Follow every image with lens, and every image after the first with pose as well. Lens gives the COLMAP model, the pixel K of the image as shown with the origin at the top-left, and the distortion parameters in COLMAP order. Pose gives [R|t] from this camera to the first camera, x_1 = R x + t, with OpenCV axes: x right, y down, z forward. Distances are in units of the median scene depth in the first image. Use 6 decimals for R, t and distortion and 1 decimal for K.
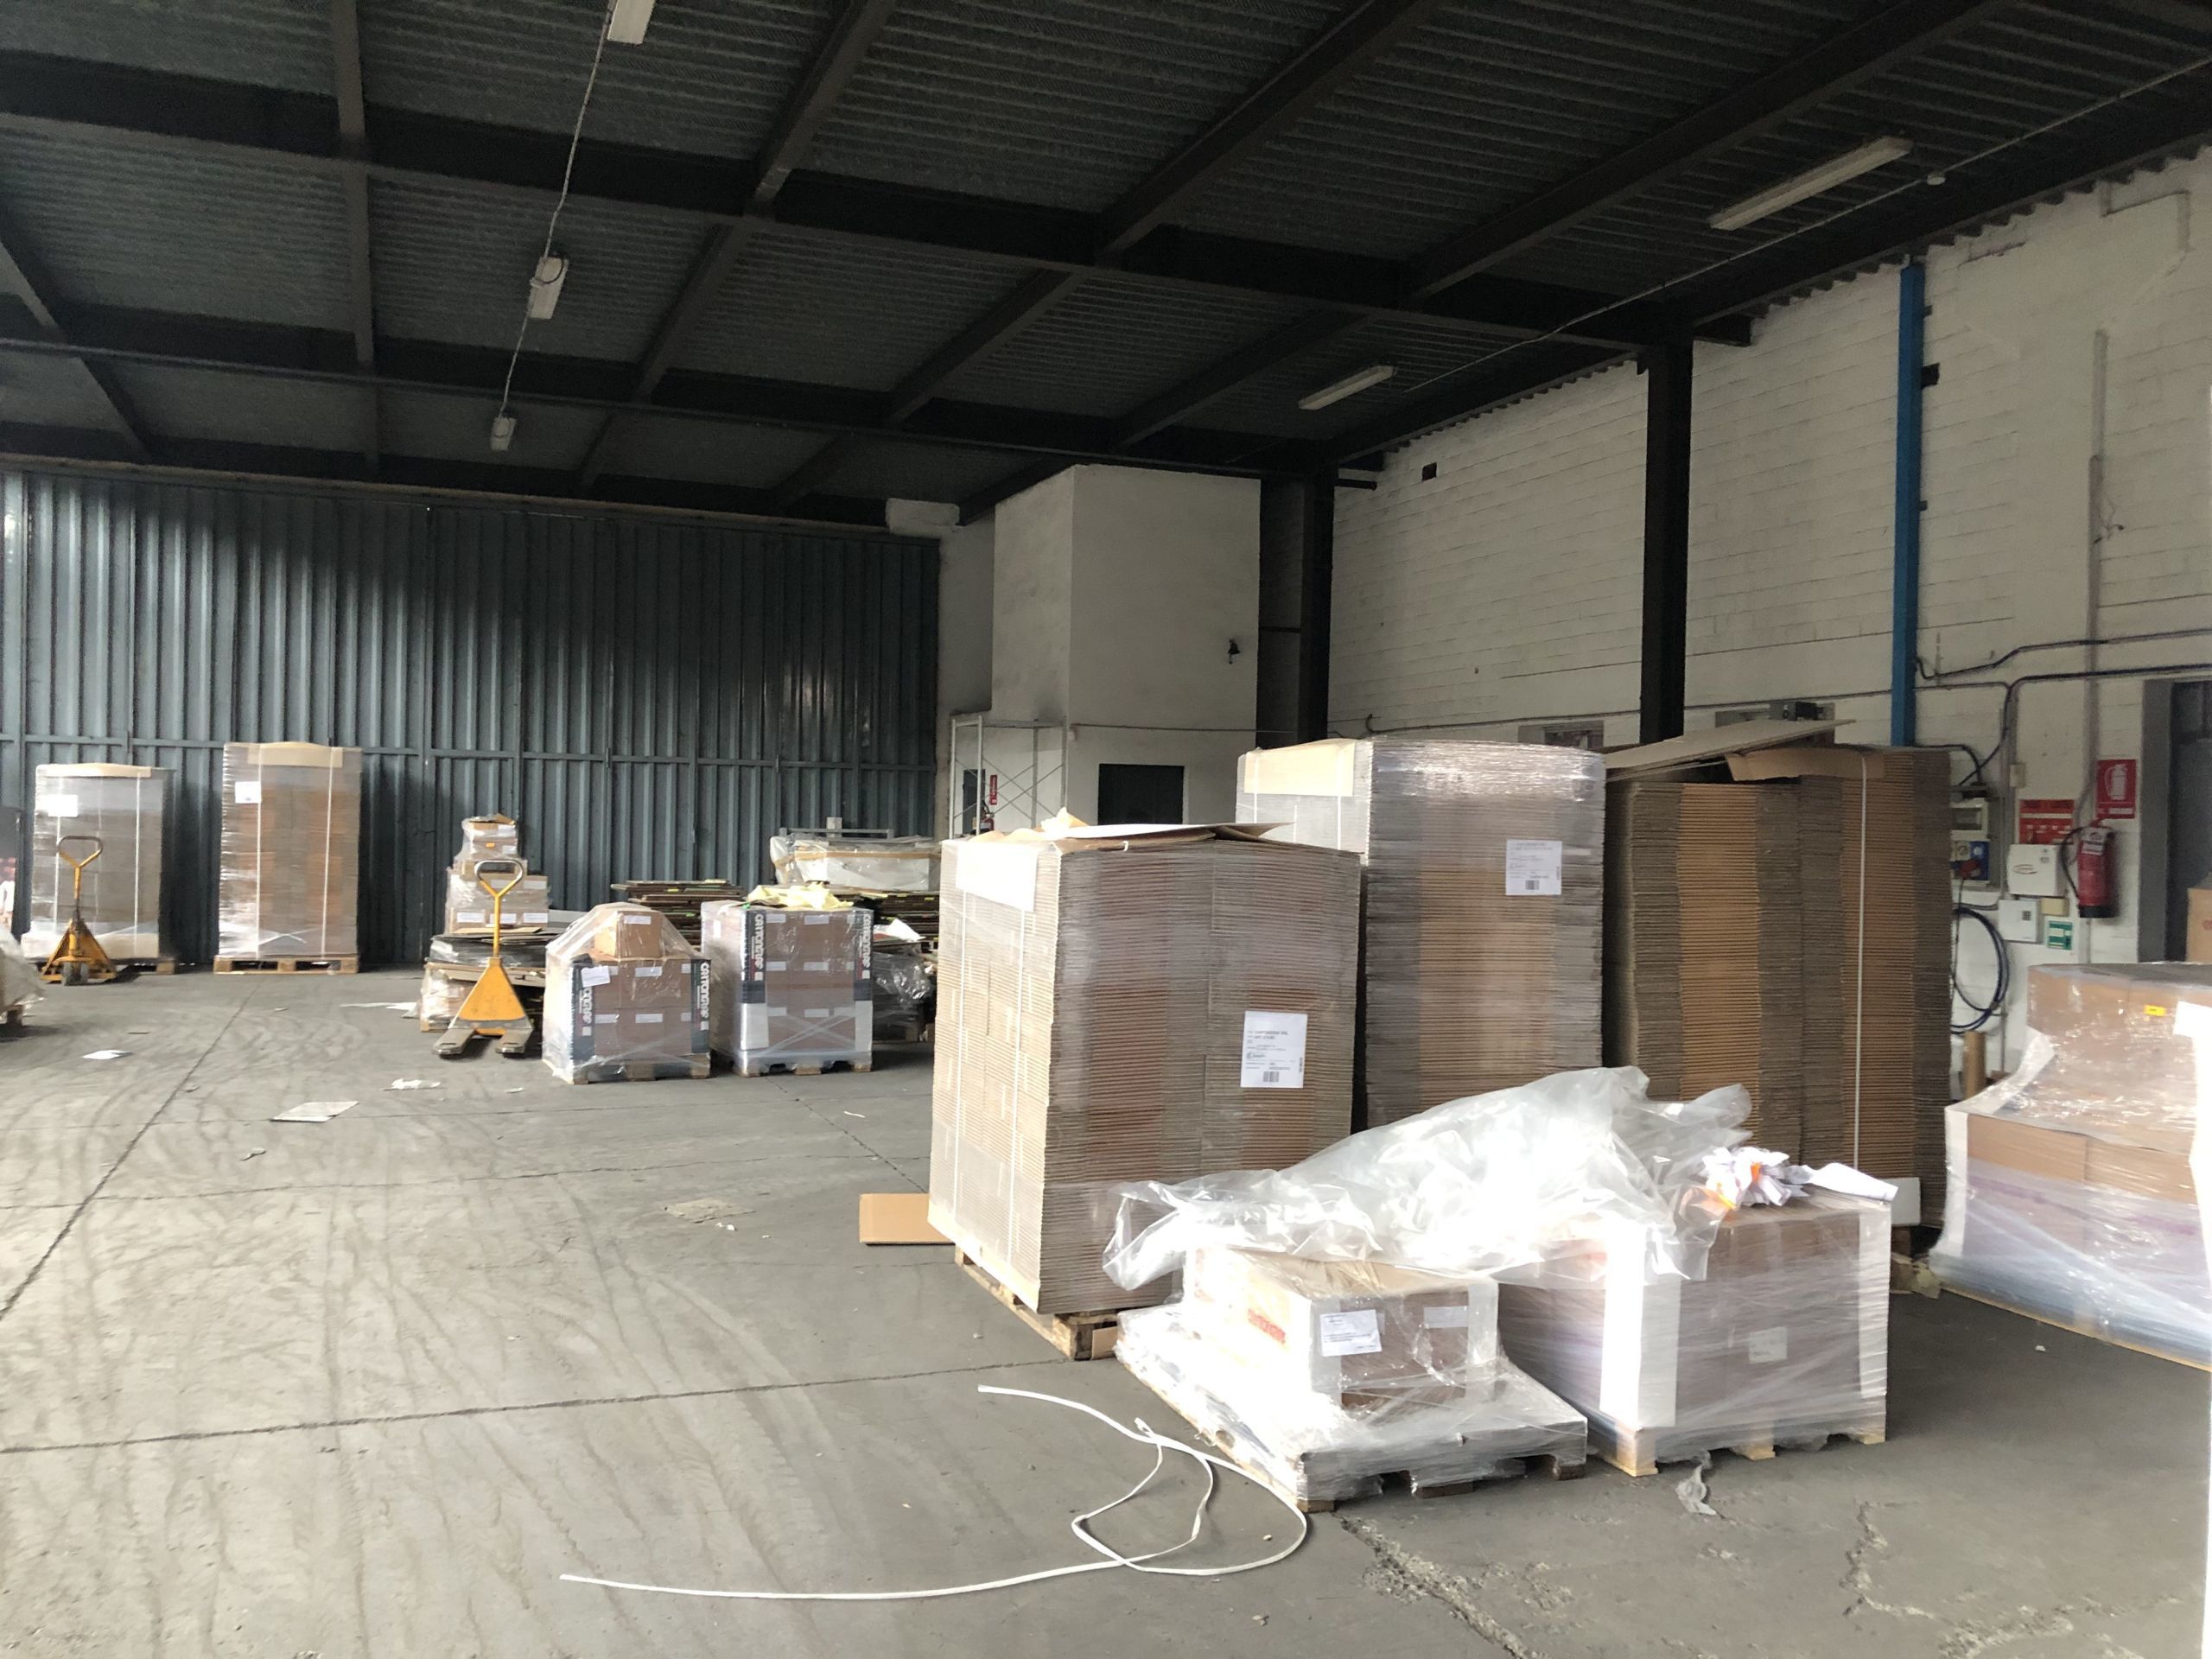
lens RADIAL K [[1819.4, 0, 1113.4], [0, 1819.4, 835.2], [0, 0, 1]] dist [0.049102, -0.054220]
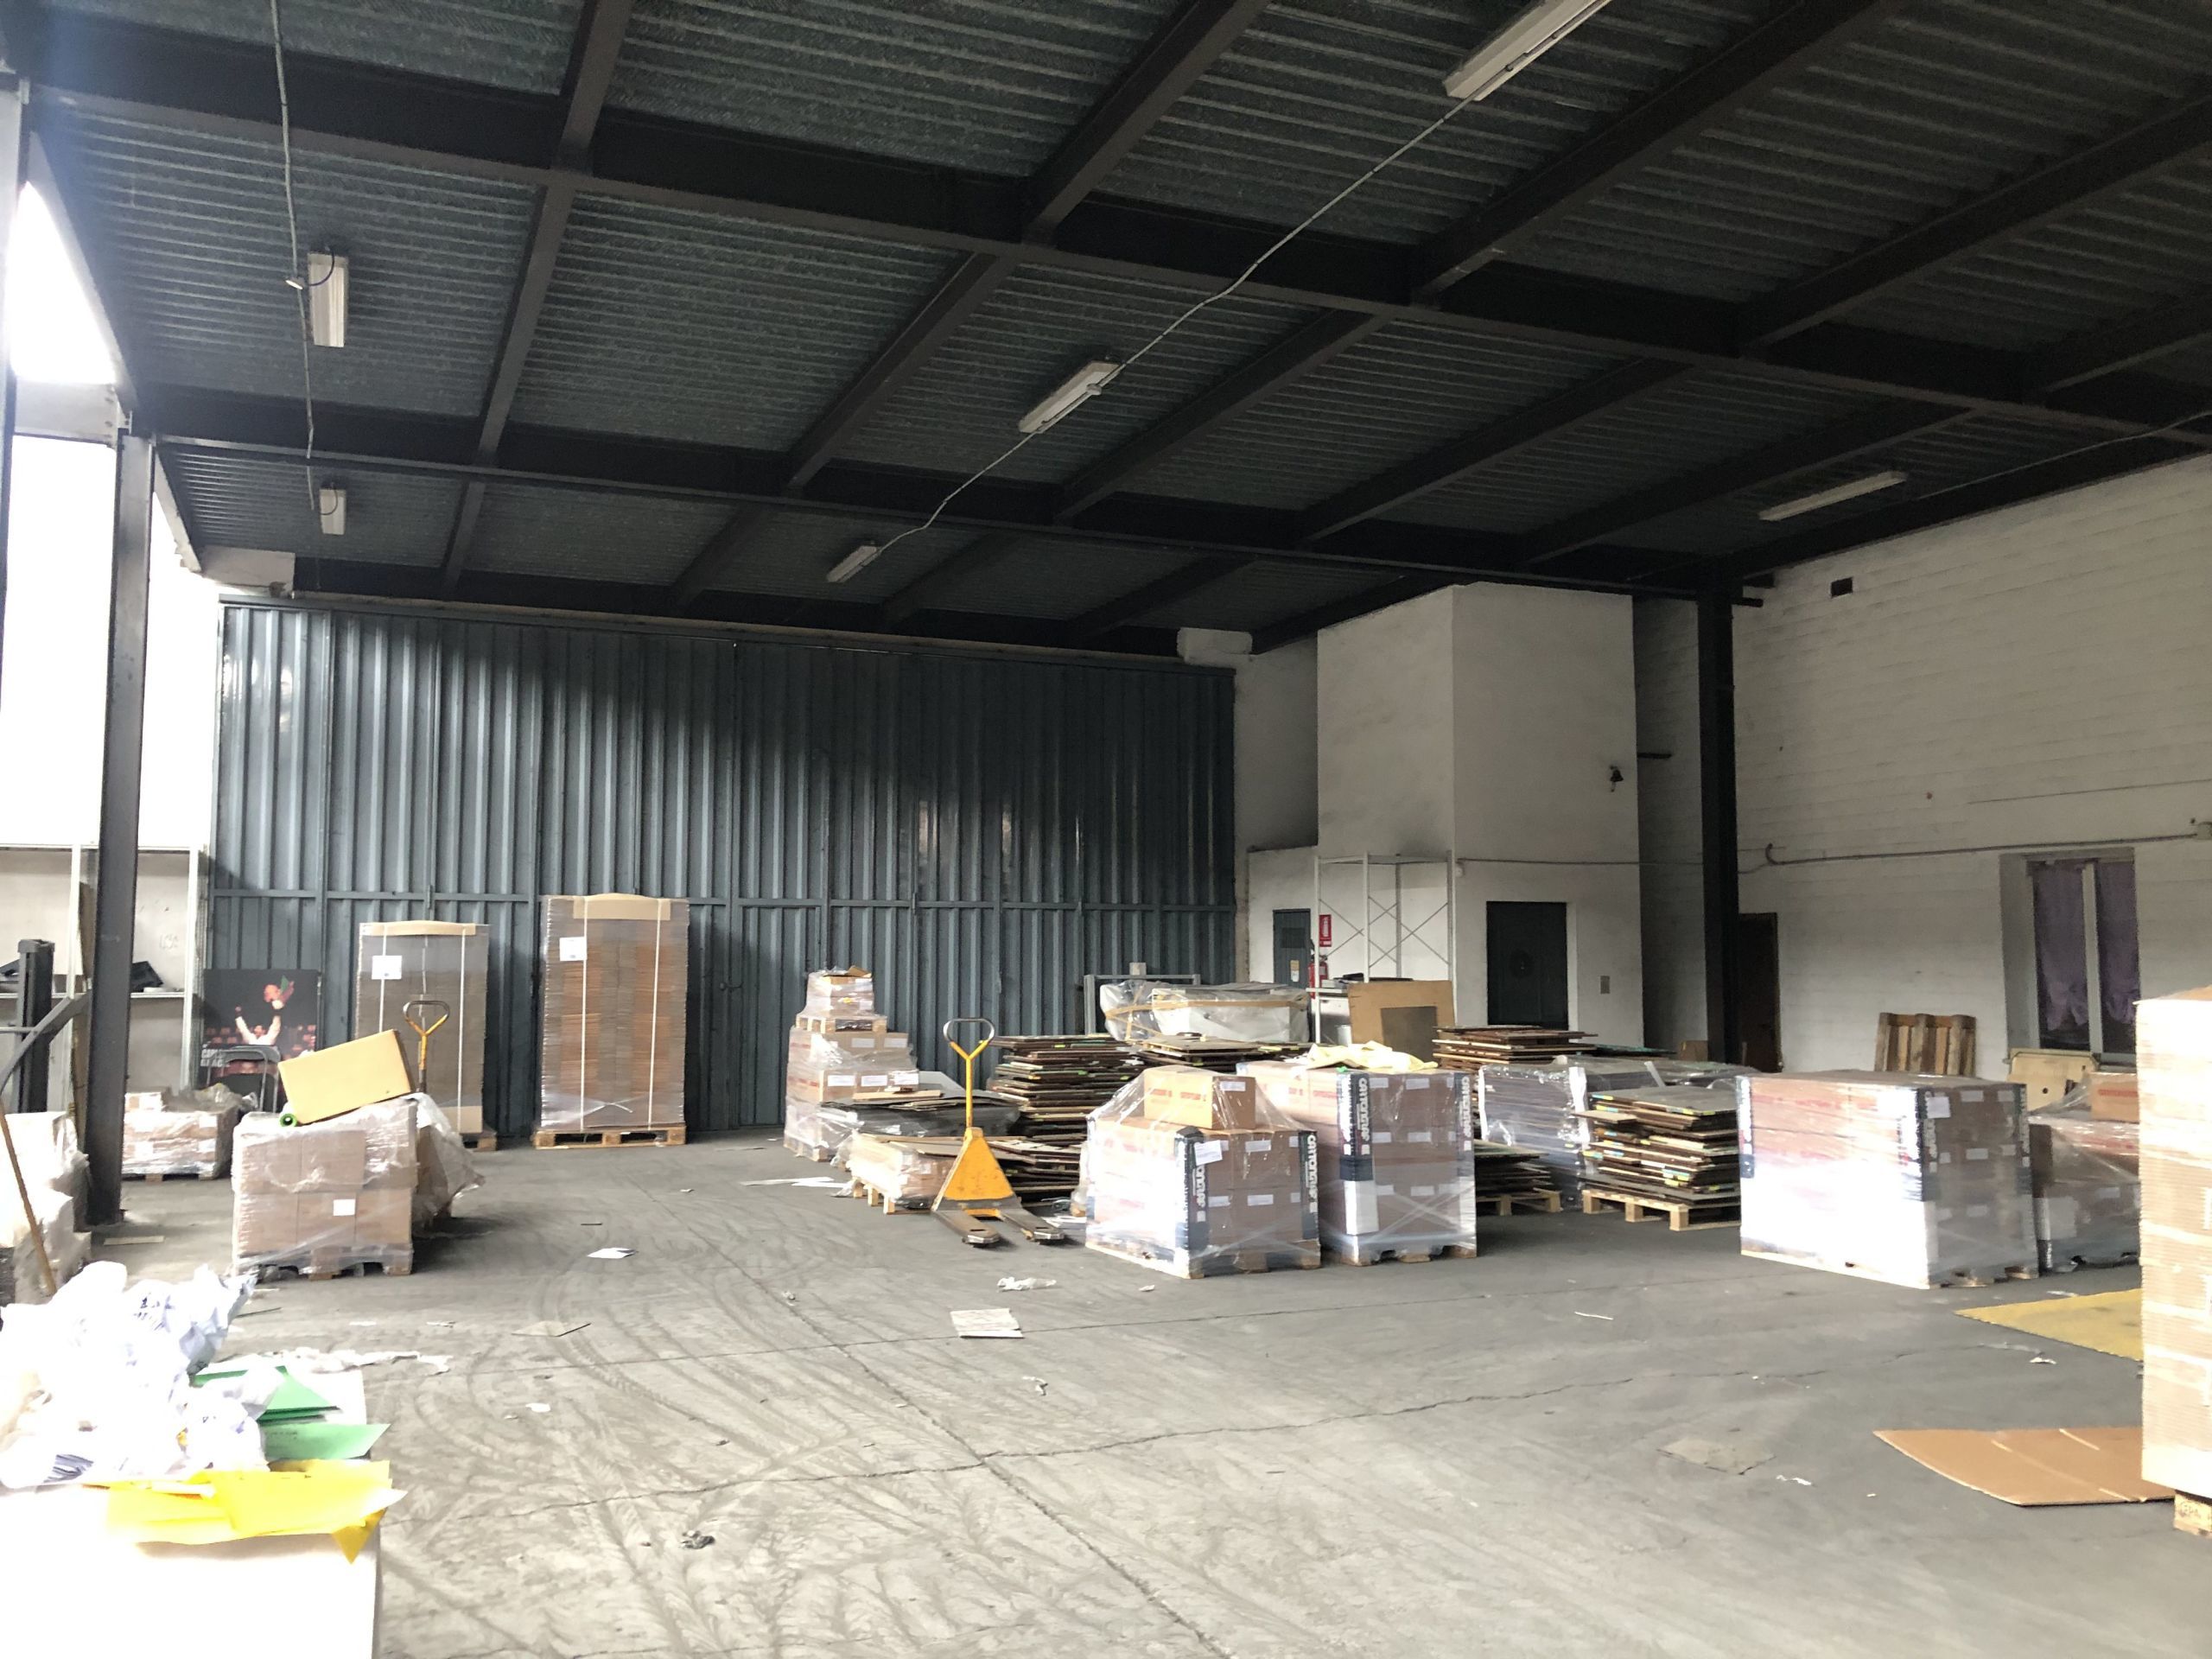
lens RADIAL K [[1819.4, 0, 1103.9], [0, 1819.4, 811.7], [0, 0, 1]] dist [0.049102, -0.054220]
pose [[0.999690, -0.015779, 0.019284, -0.221857], [0.017412, 0.995995, -0.087701, -0.006674], [-0.017823, 0.088010, 0.995960, 0.071526]]
